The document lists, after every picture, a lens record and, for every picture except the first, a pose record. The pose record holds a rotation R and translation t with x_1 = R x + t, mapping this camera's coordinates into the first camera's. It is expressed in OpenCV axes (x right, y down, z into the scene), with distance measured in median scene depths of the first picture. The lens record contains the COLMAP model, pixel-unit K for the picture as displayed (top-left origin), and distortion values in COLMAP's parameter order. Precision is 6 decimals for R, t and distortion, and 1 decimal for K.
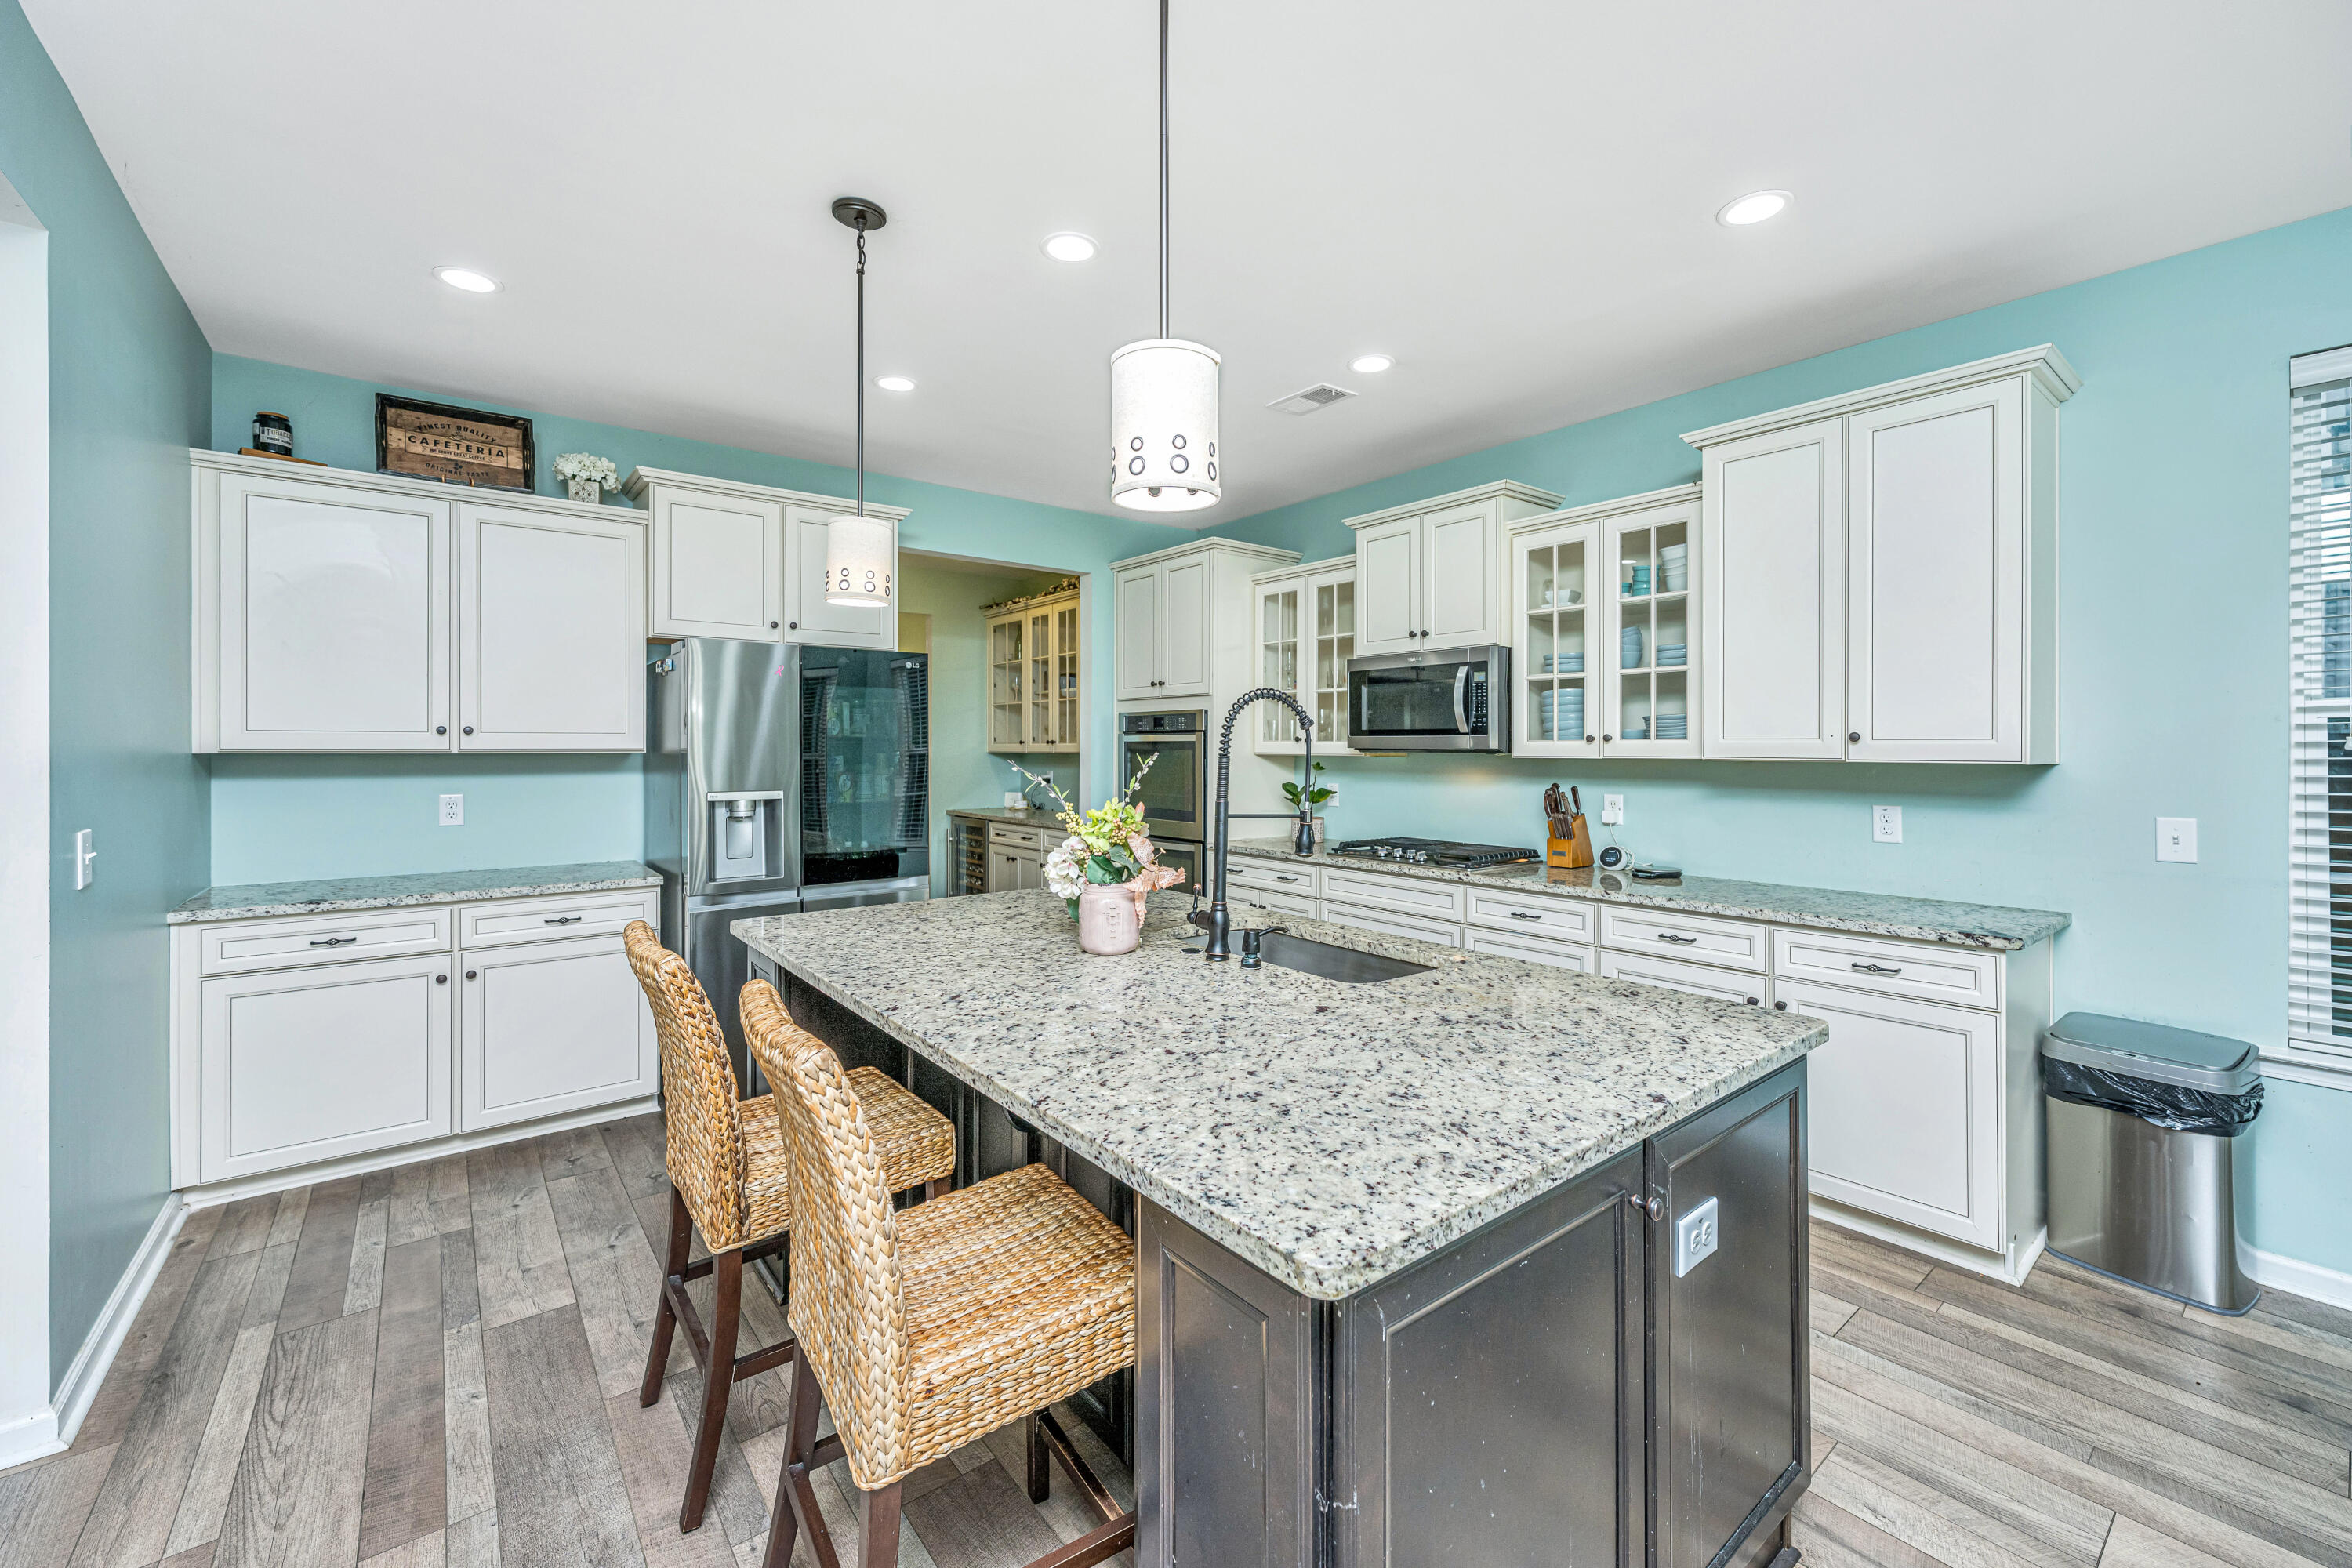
lens RADIAL K [[953.3, 0, 1189.7], [0, 953.3, 762.4], [0, 0, 1]] dist [0.003798, 0.000771]
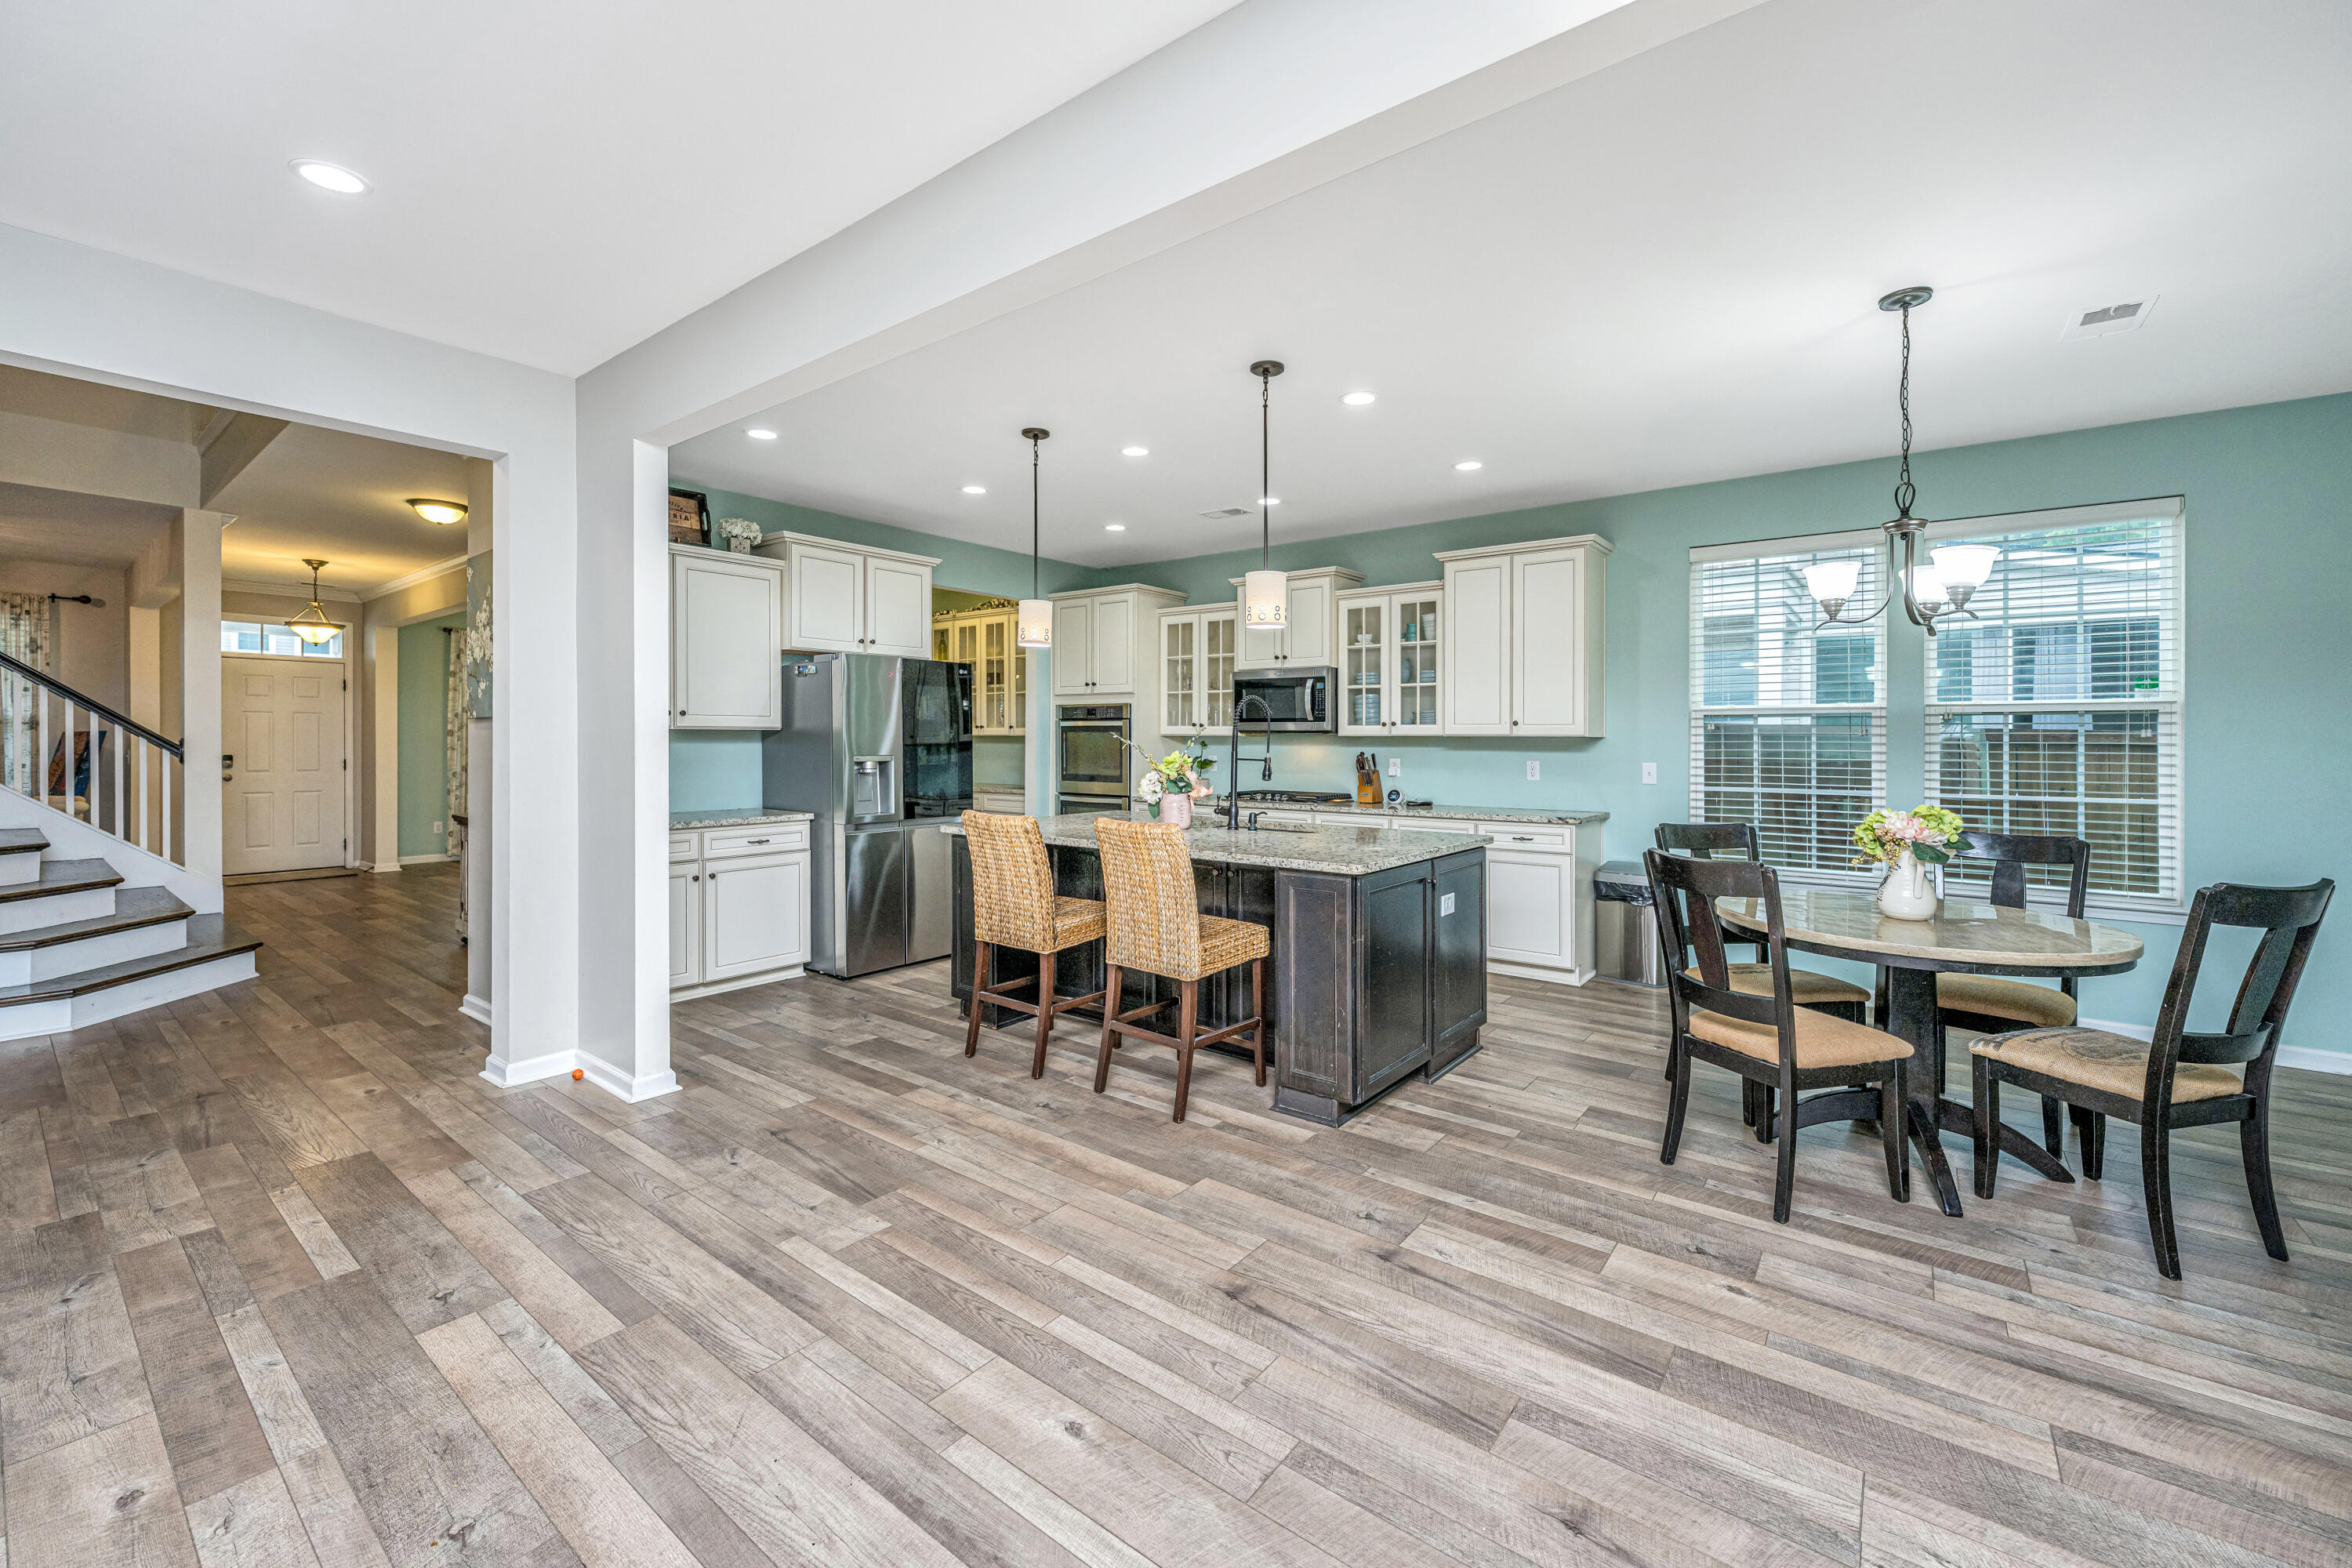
lens RADIAL K [[953.3, 0, 1197.0], [0, 953.3, 765.9], [0, 0, 1]] dist [0.003798, 0.000771]
pose [[0.969135, -0.004066, 0.246495, -0.340288], [0.000599, 0.999900, 0.014139, 0.026391], [-0.246528, -0.013555, 0.969041, -0.598049]]
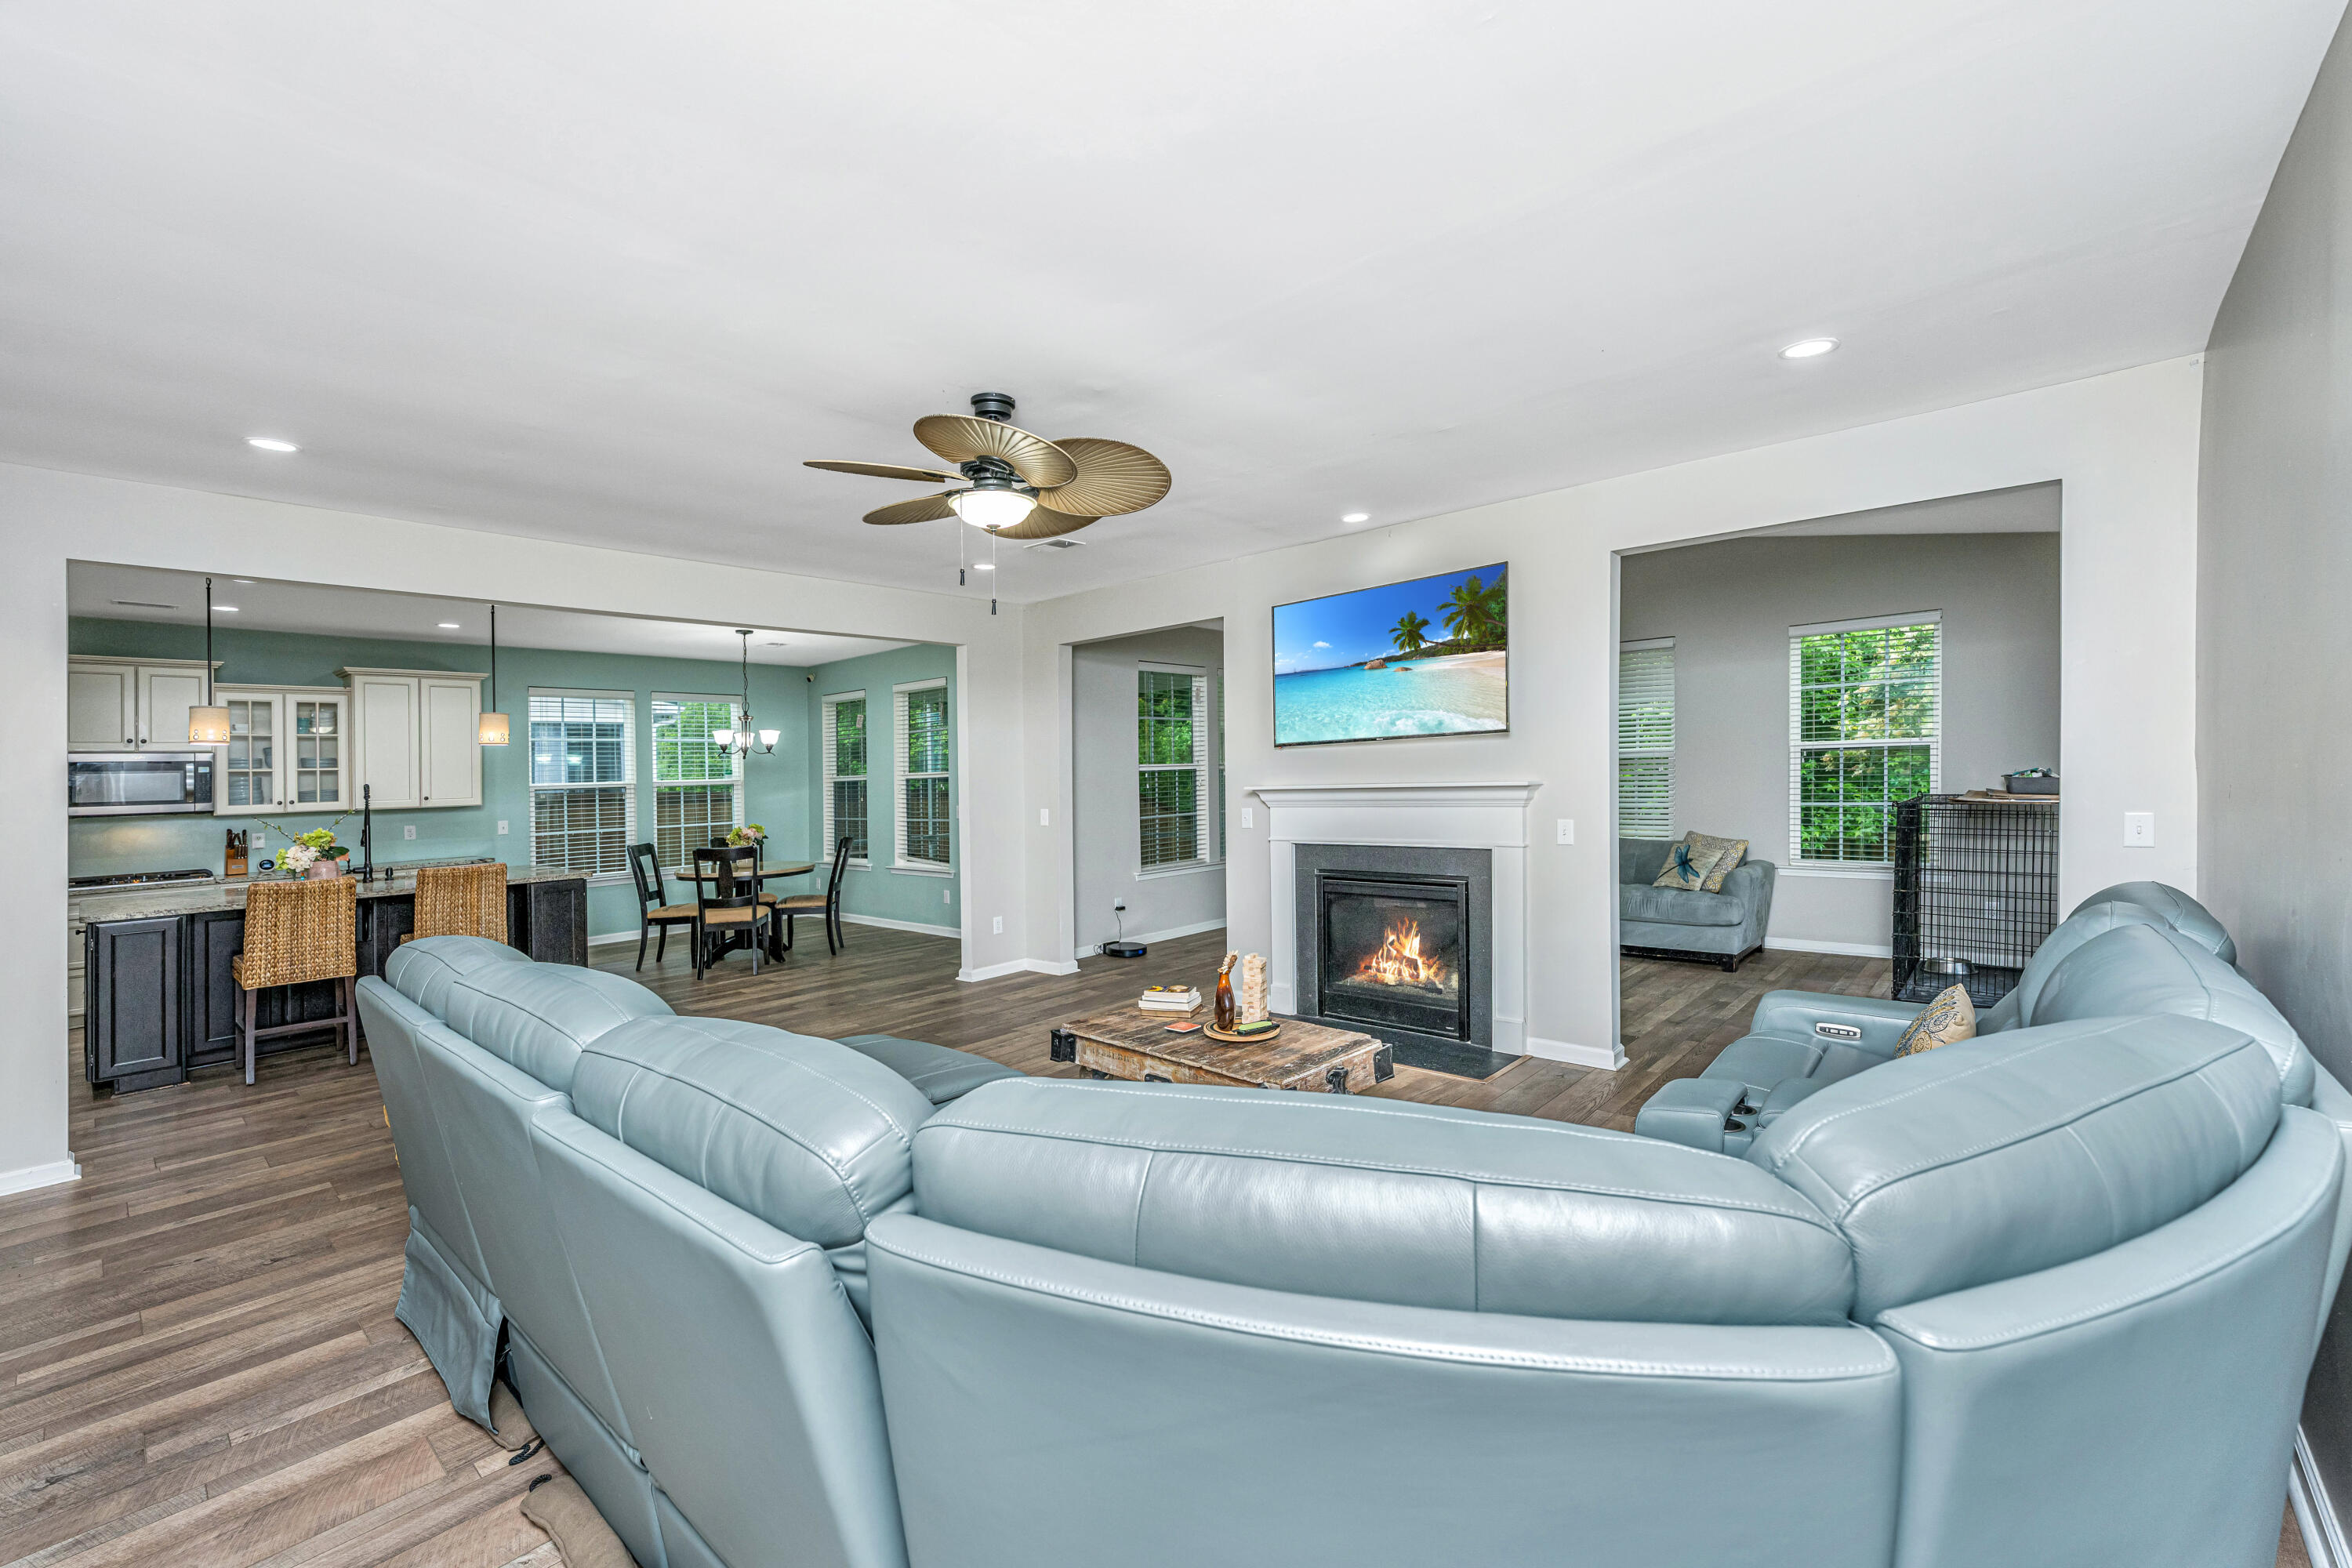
lens RADIAL K [[953.3, 0, 1185.0], [0, 953.3, 748.9], [0, 0, 1]] dist [0.003798, 0.000771]
pose [[-0.187906, 0.032439, 0.981651, -1.980160], [0.052209, 0.998371, -0.022998, 0.008720], [-0.980798, 0.046930, -0.189294, -0.501986]]
